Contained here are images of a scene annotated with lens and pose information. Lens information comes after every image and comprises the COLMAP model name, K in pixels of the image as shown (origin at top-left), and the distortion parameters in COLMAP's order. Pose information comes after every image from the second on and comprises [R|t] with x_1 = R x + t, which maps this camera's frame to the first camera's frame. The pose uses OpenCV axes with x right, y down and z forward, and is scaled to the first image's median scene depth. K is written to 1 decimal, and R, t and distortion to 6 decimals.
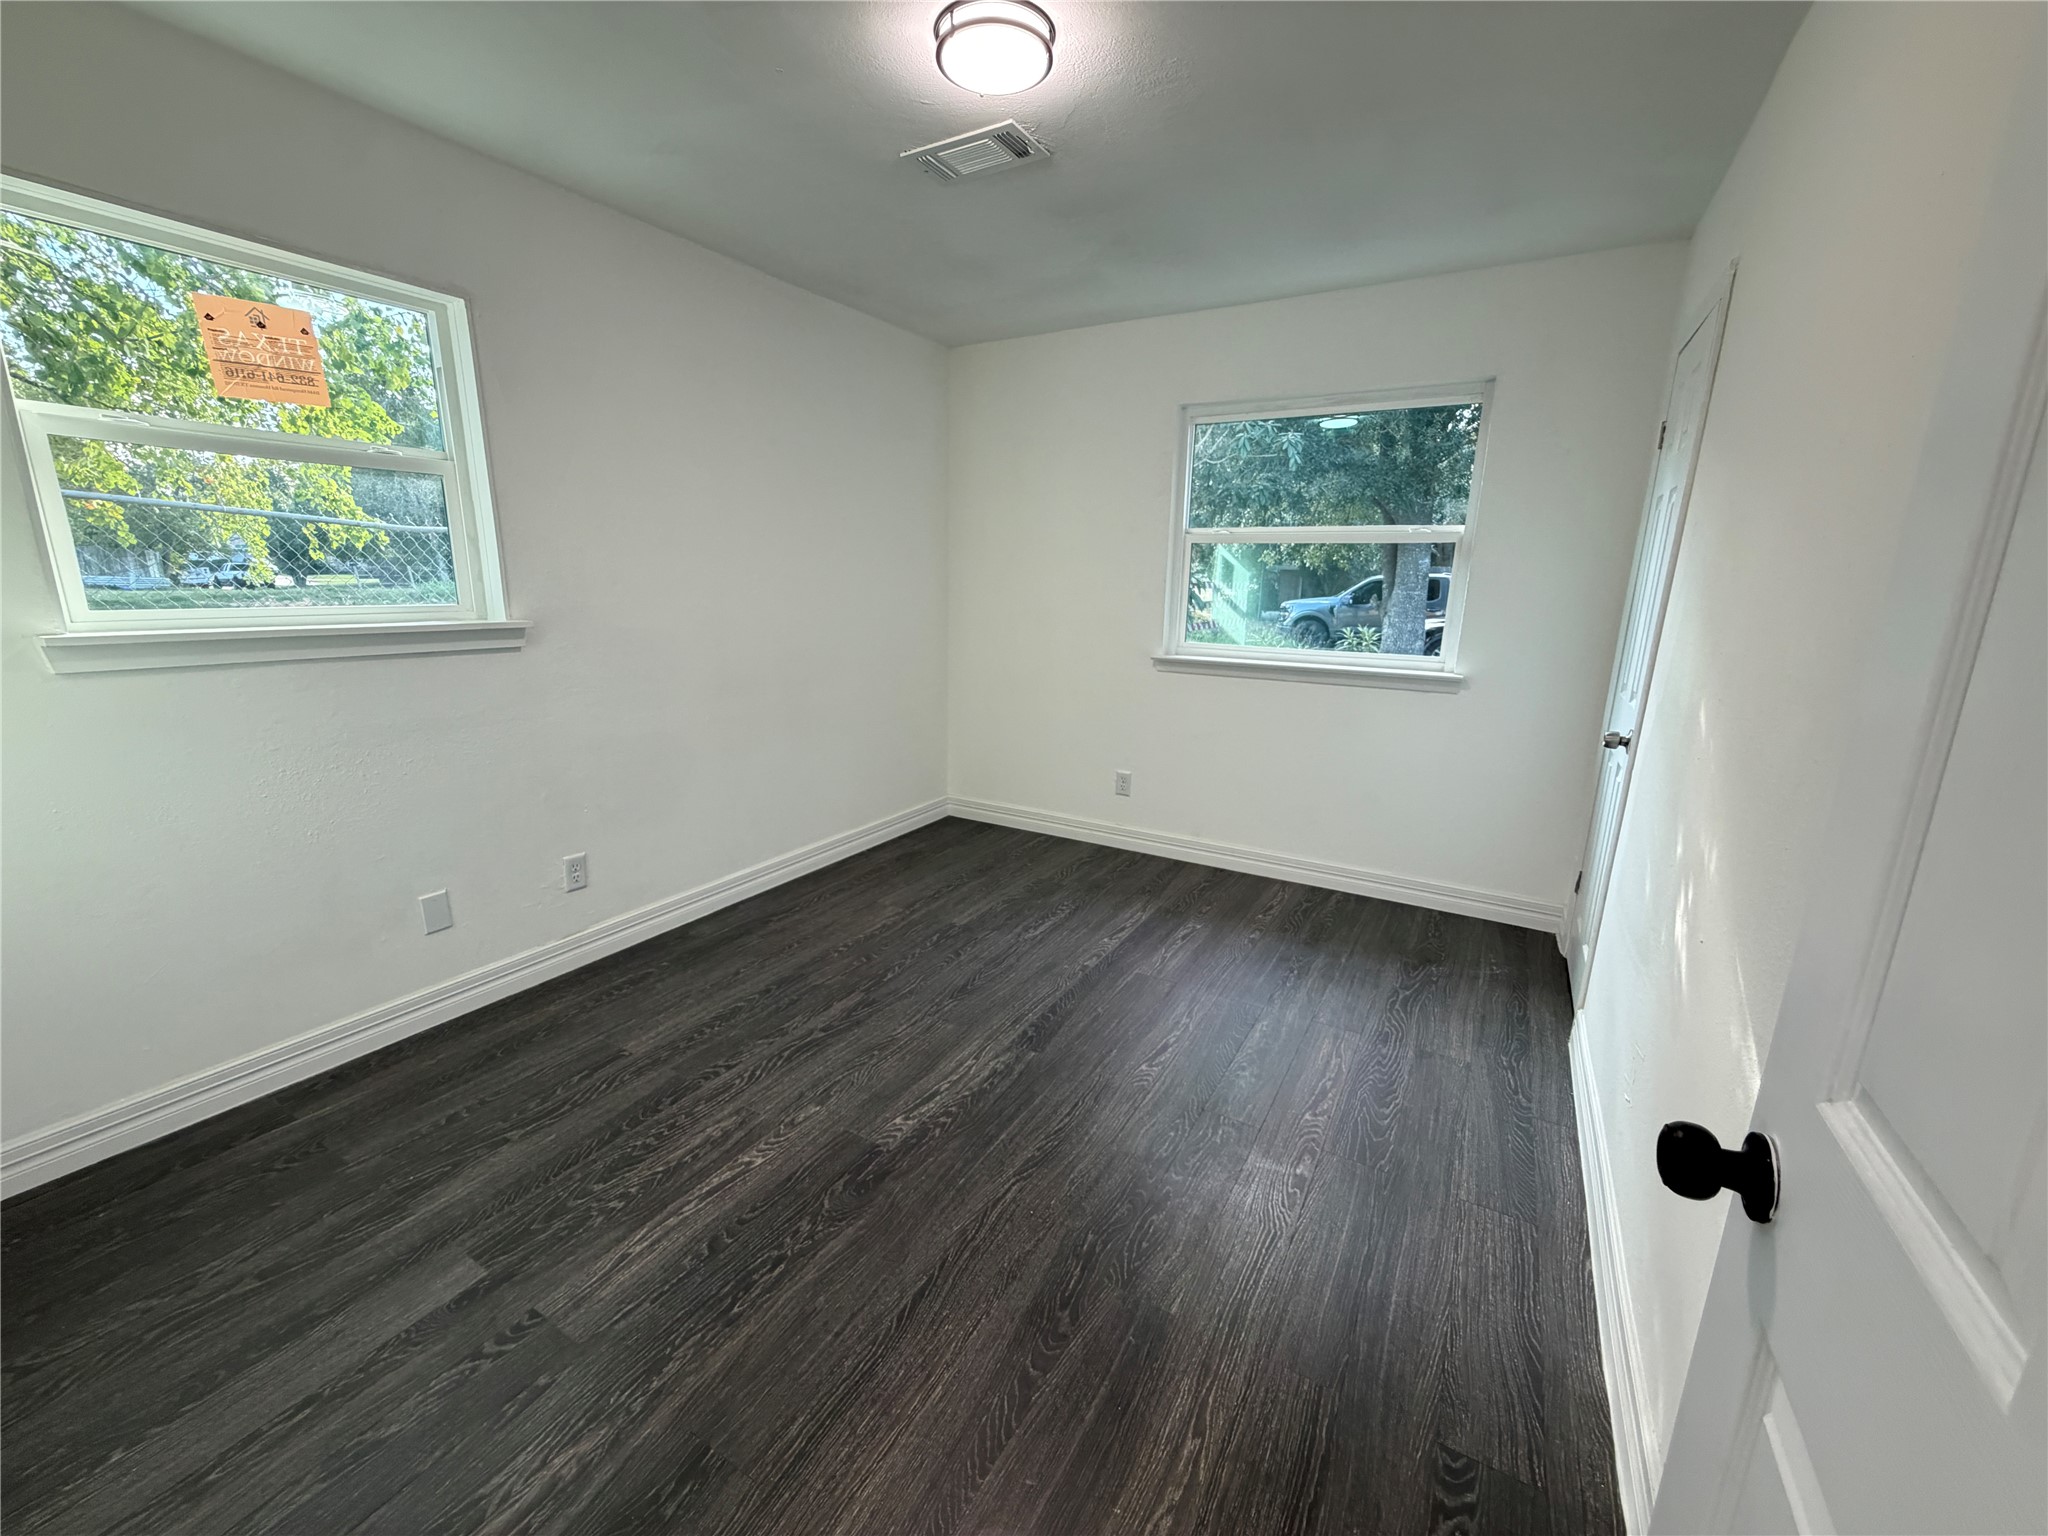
lens RADIAL K [[817.7, 0, 1015.9], [0, 817.7, 768.3], [0, 0, 1]] dist [0.000115, 0.000284]
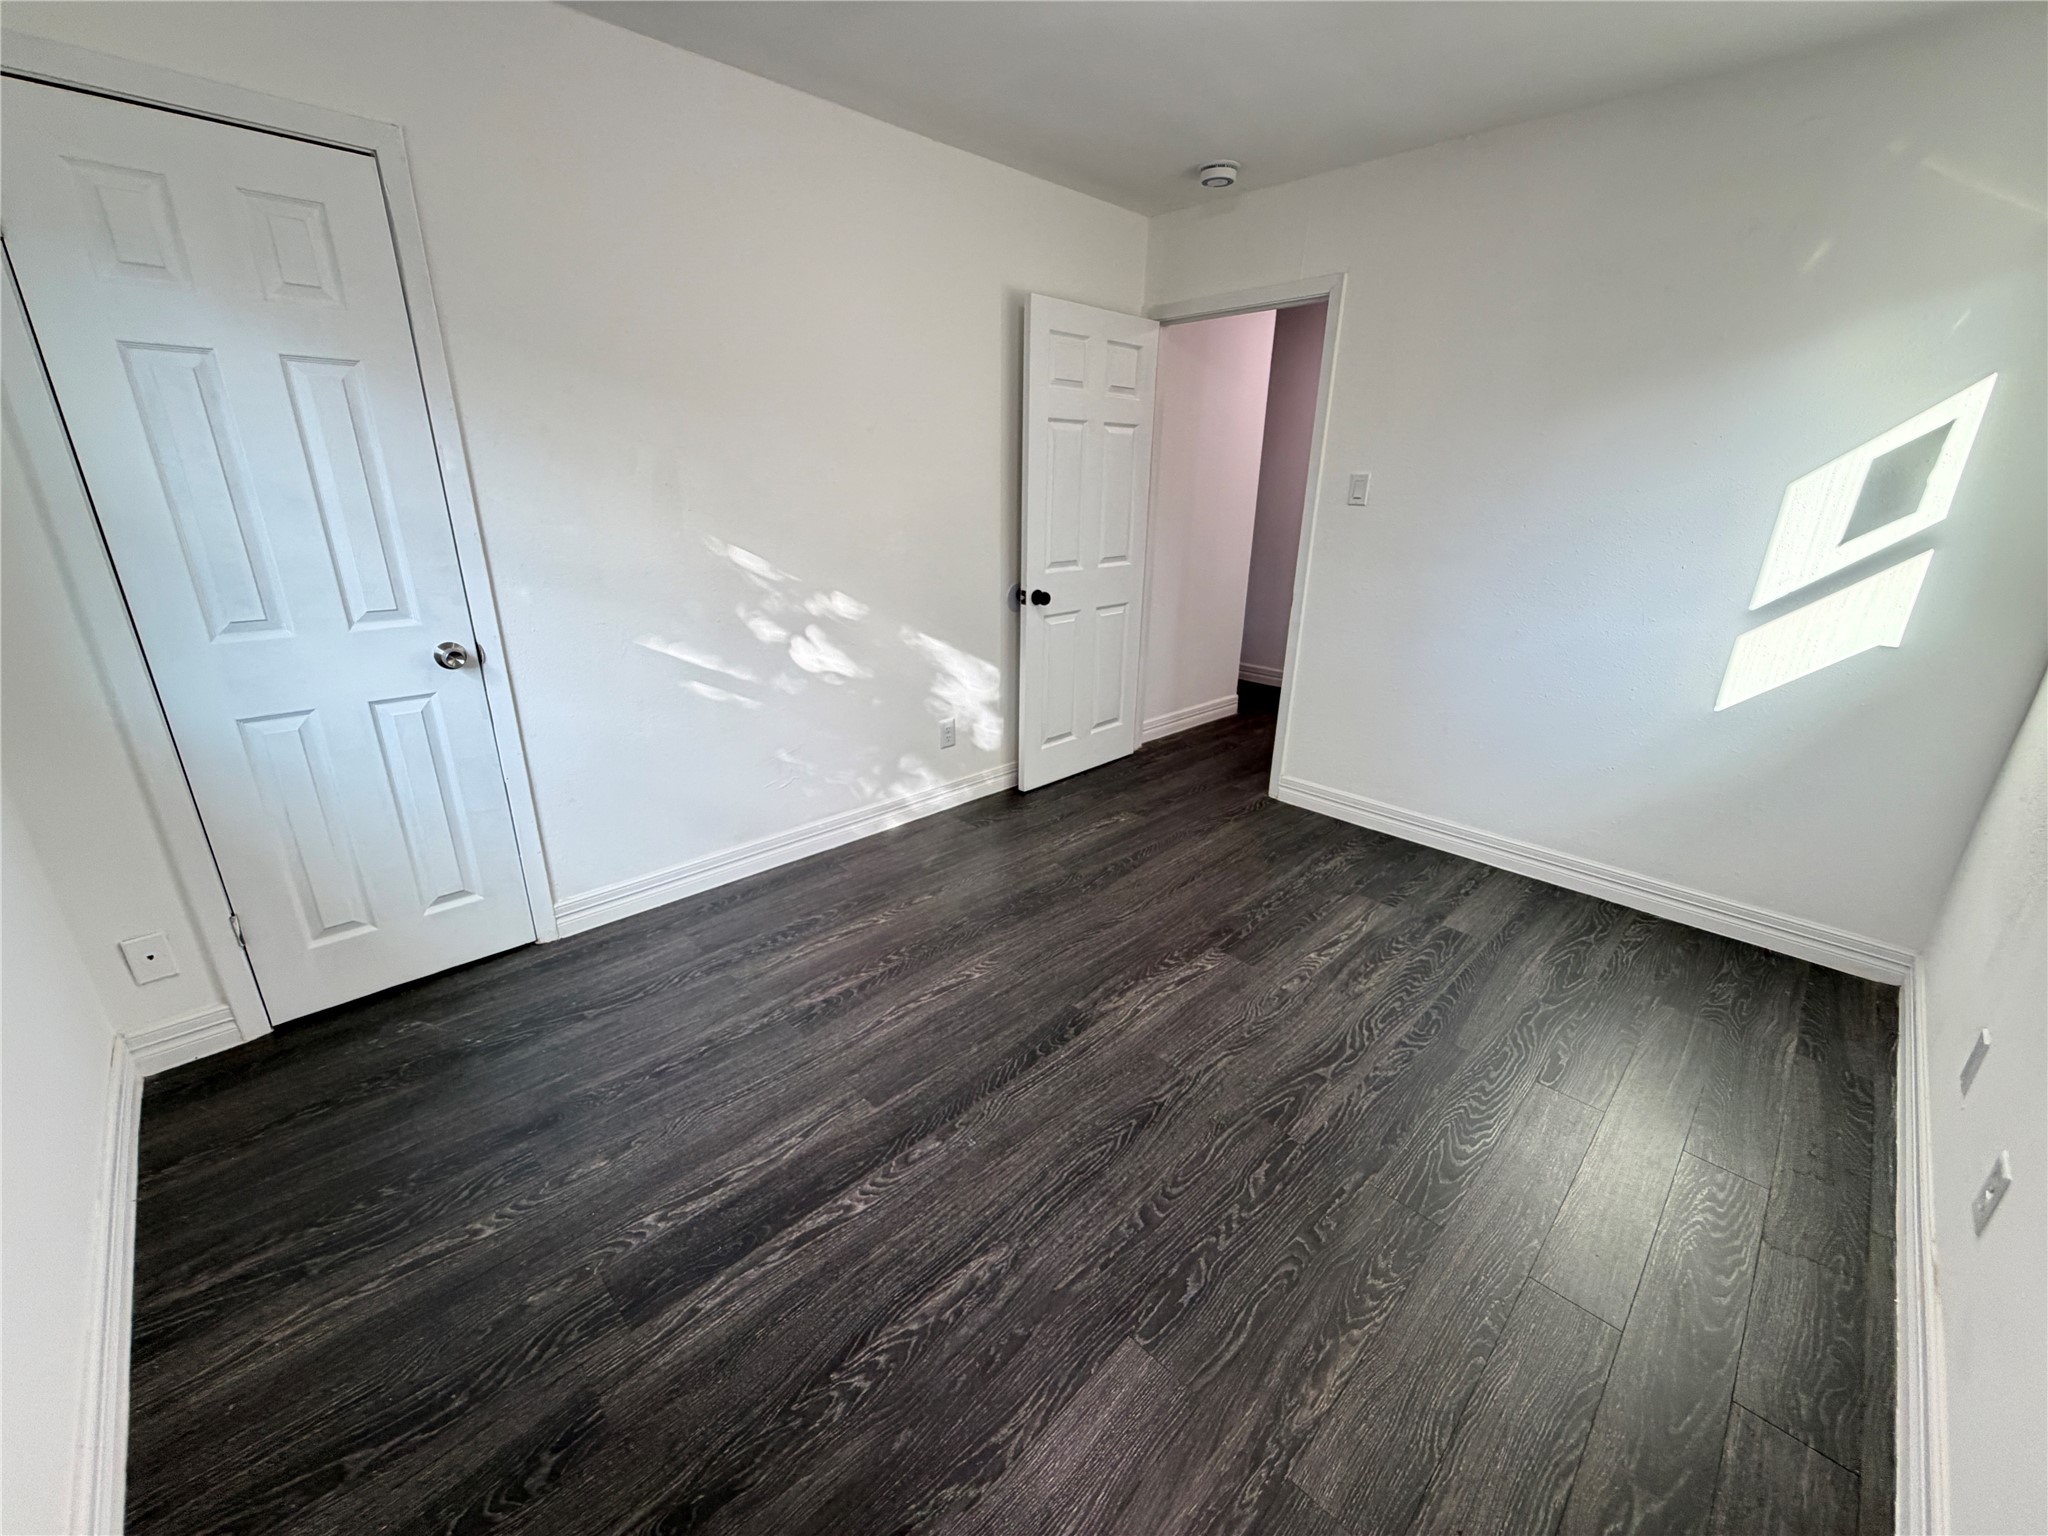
lens RADIAL K [[817.7, 0, 1015.9], [0, 817.7, 768.3], [0, 0, 1]] dist [0.000115, 0.000284]
pose [[-0.965584, -0.114055, 0.233749, -0.099612], [0.030348, 0.843175, 0.536782, -0.395417], [-0.258315, 0.525402, -0.810695, 1.616057]]
